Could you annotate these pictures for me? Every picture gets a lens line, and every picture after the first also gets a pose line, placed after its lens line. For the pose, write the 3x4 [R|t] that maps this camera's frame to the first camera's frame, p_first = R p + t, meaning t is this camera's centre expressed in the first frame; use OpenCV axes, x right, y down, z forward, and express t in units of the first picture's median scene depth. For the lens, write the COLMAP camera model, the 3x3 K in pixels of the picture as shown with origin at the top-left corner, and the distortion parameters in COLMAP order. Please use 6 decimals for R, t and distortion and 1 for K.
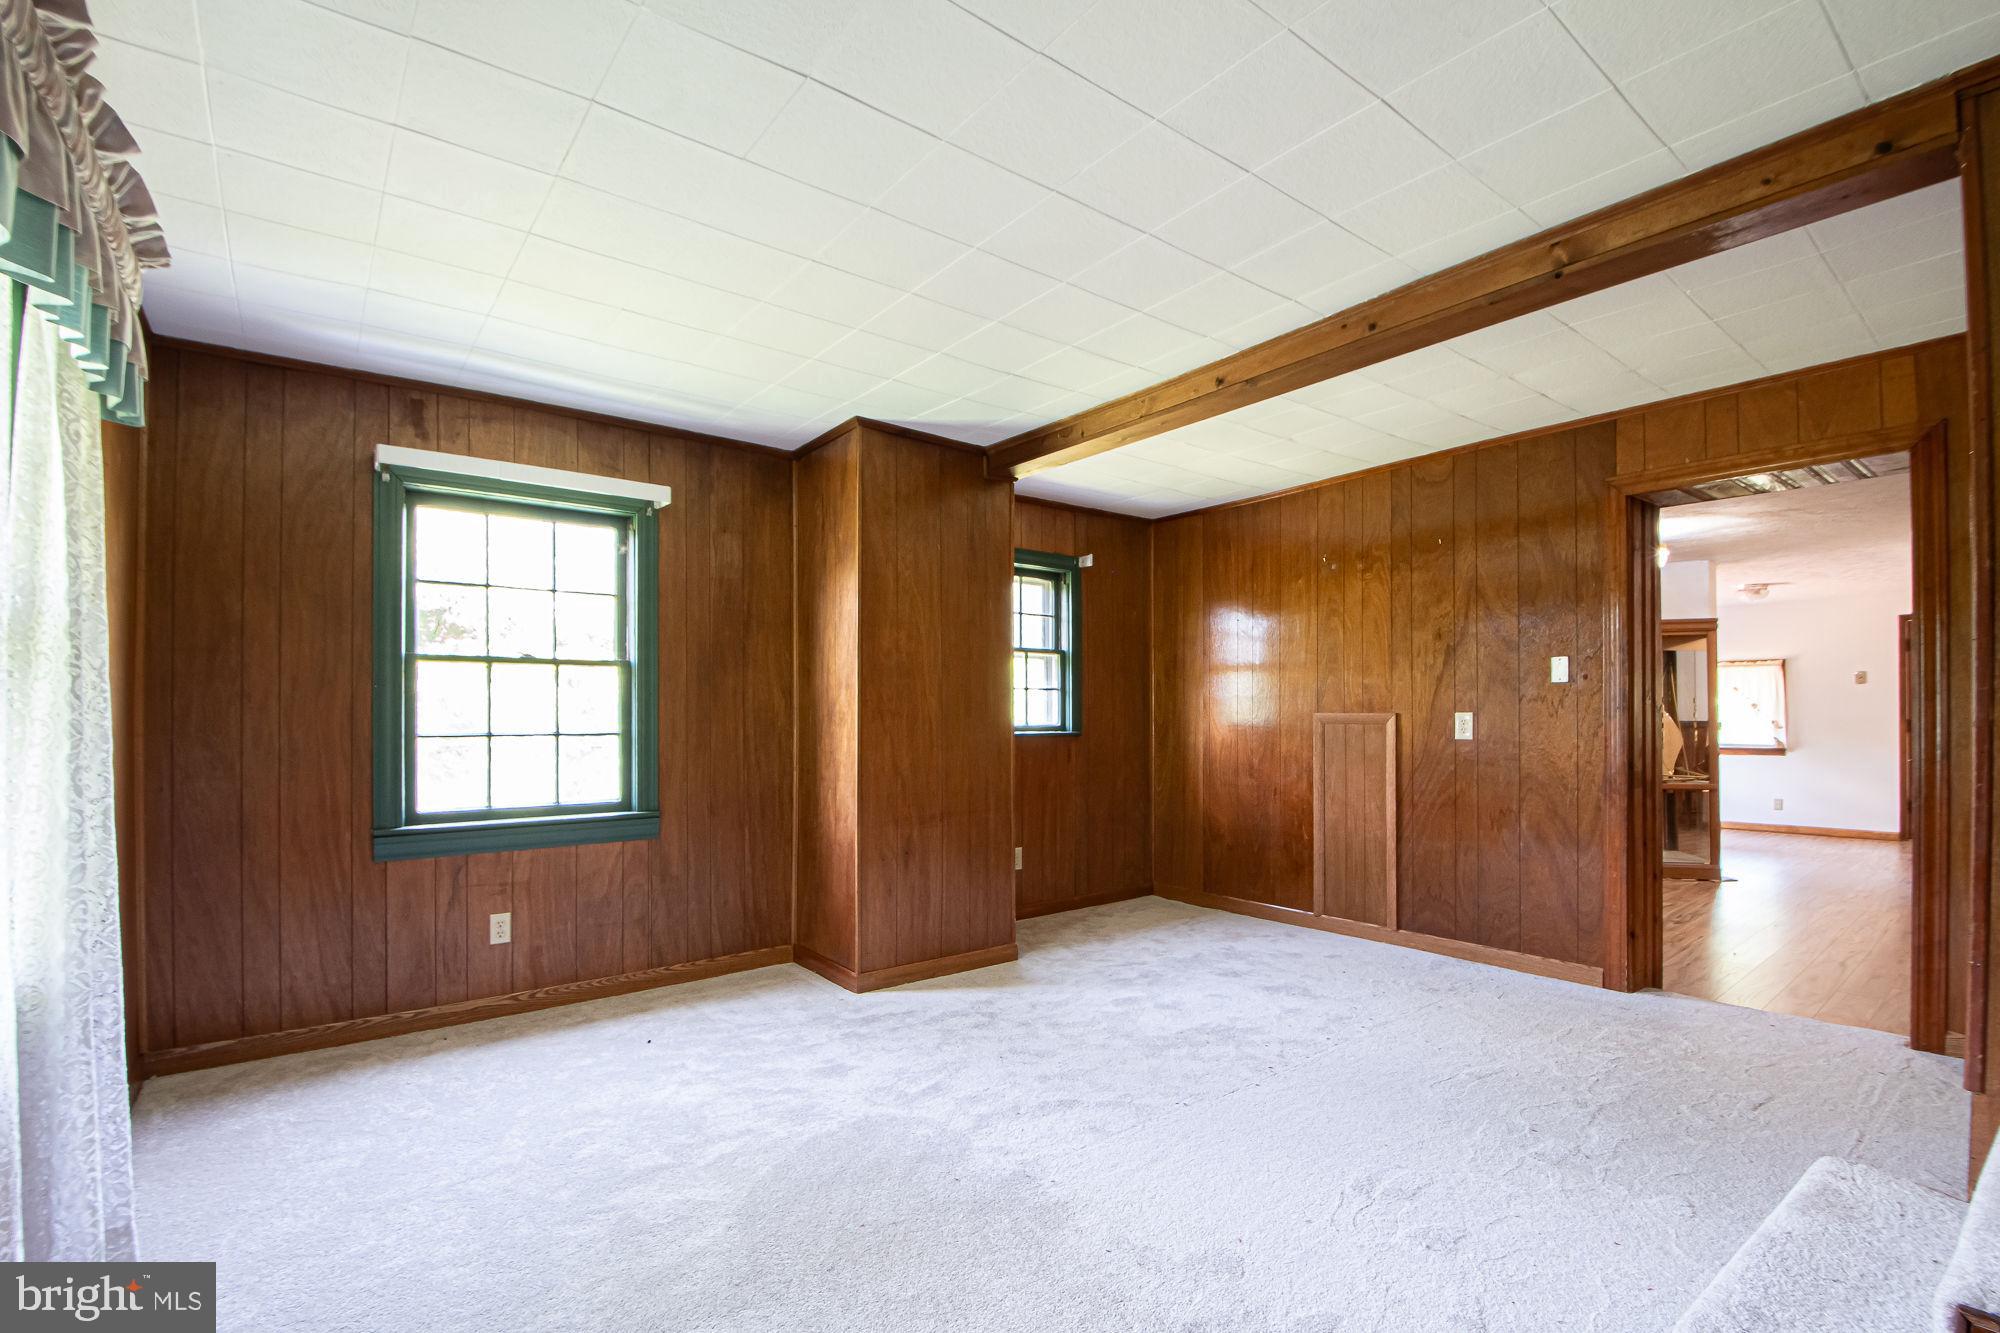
lens RADIAL K [[884.6, 0, 994.9], [0, 884.6, 714.9], [0, 0, 1]] dist [0.001296, -0.017900]
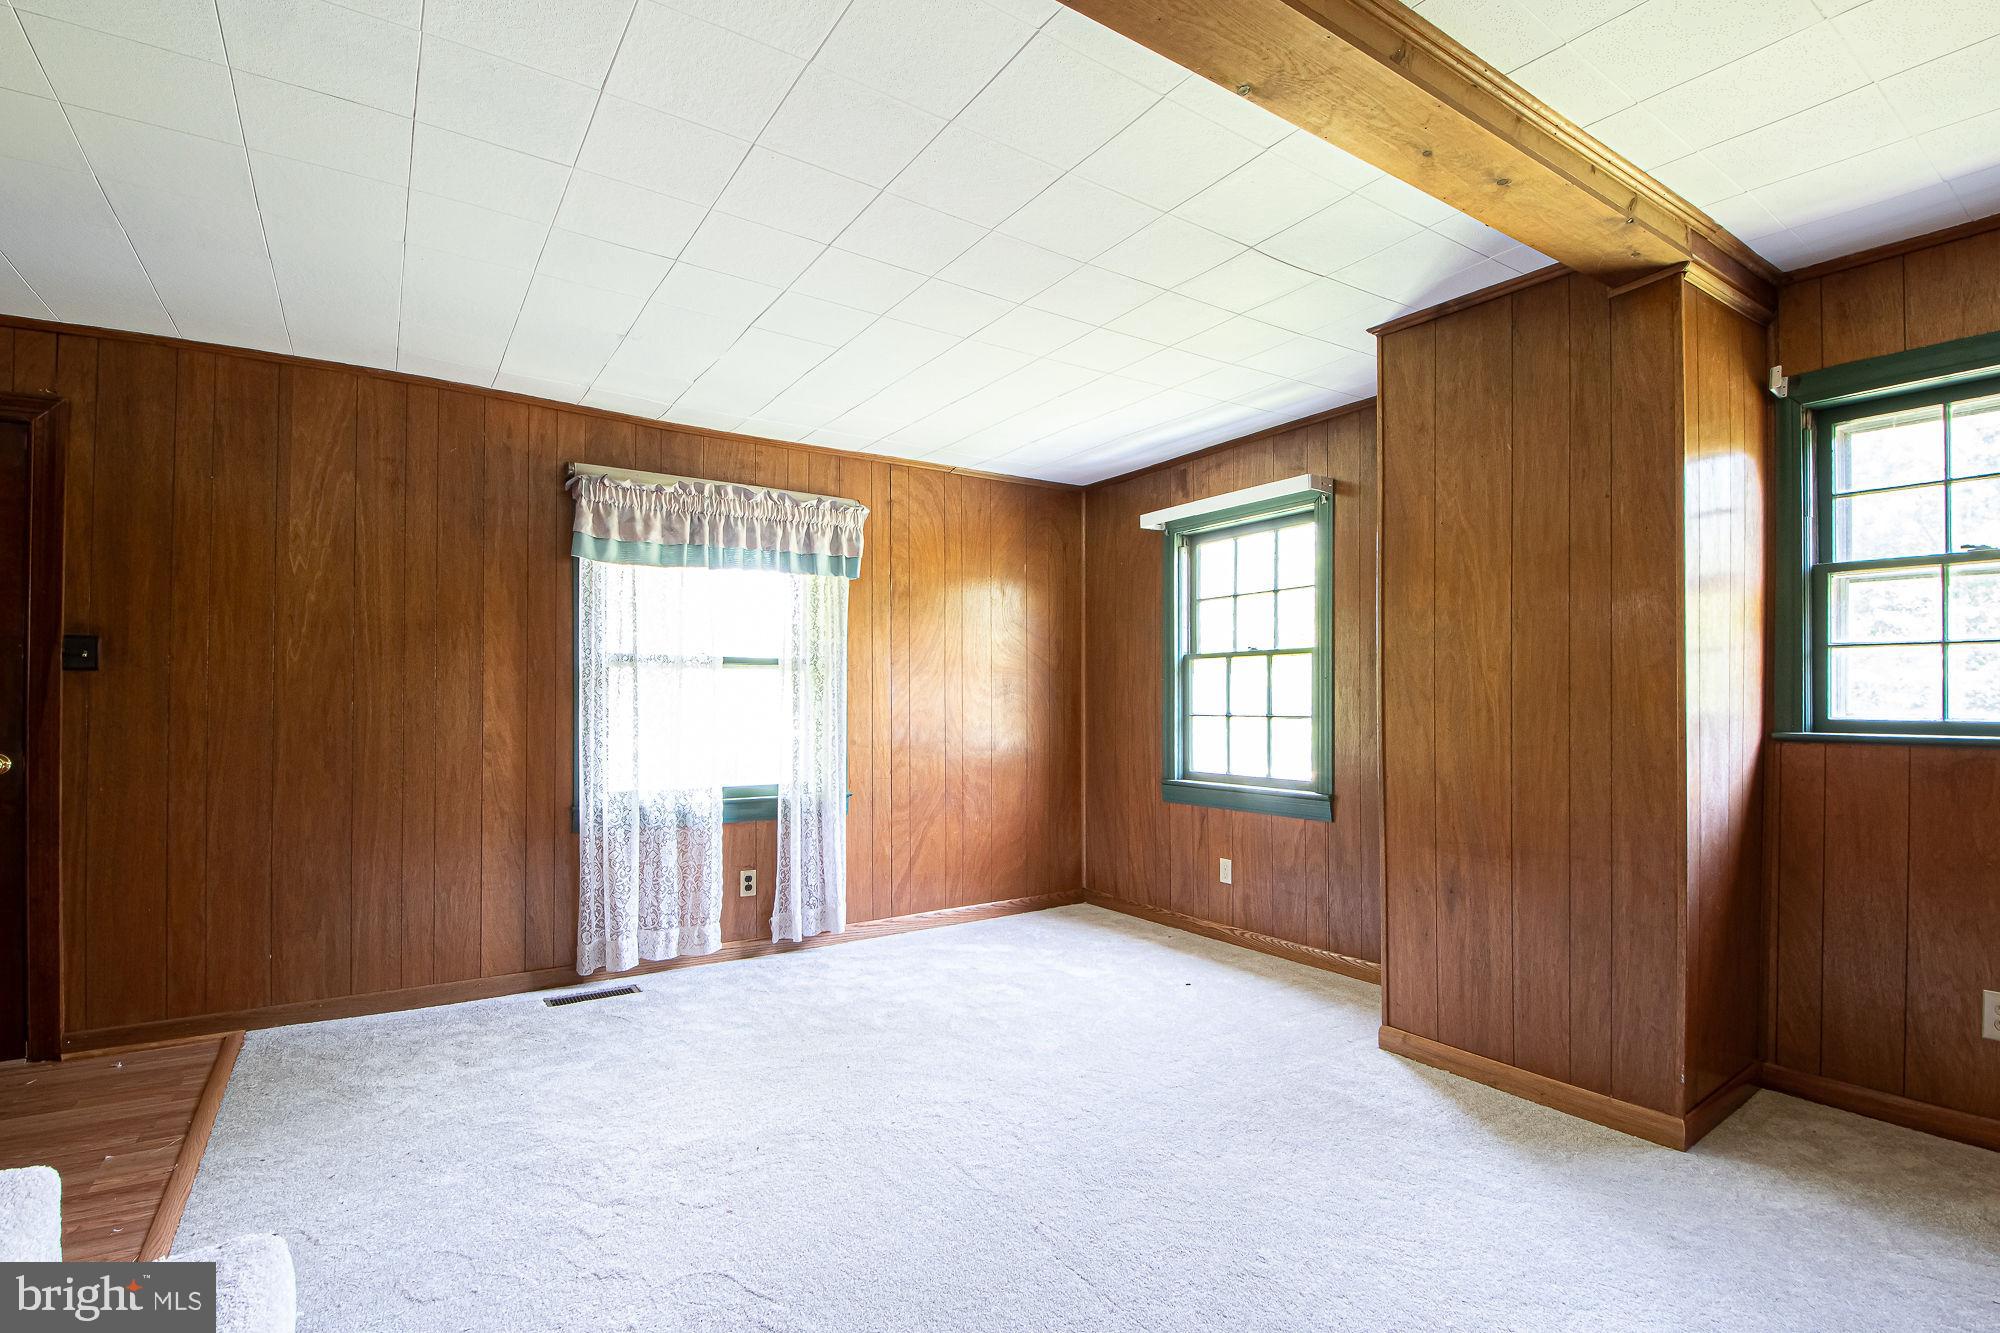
lens RADIAL K [[924.0, 0, 1000.7], [0, 924.0, 689.4], [0, 0, 1]] dist [0.015697, -0.021624]
pose [[-0.064237, -0.009235, -0.997892, 0.718490], [0.005160, 0.999941, -0.009586, -0.002753], [0.997921, -0.005765, -0.064186, 0.725022]]
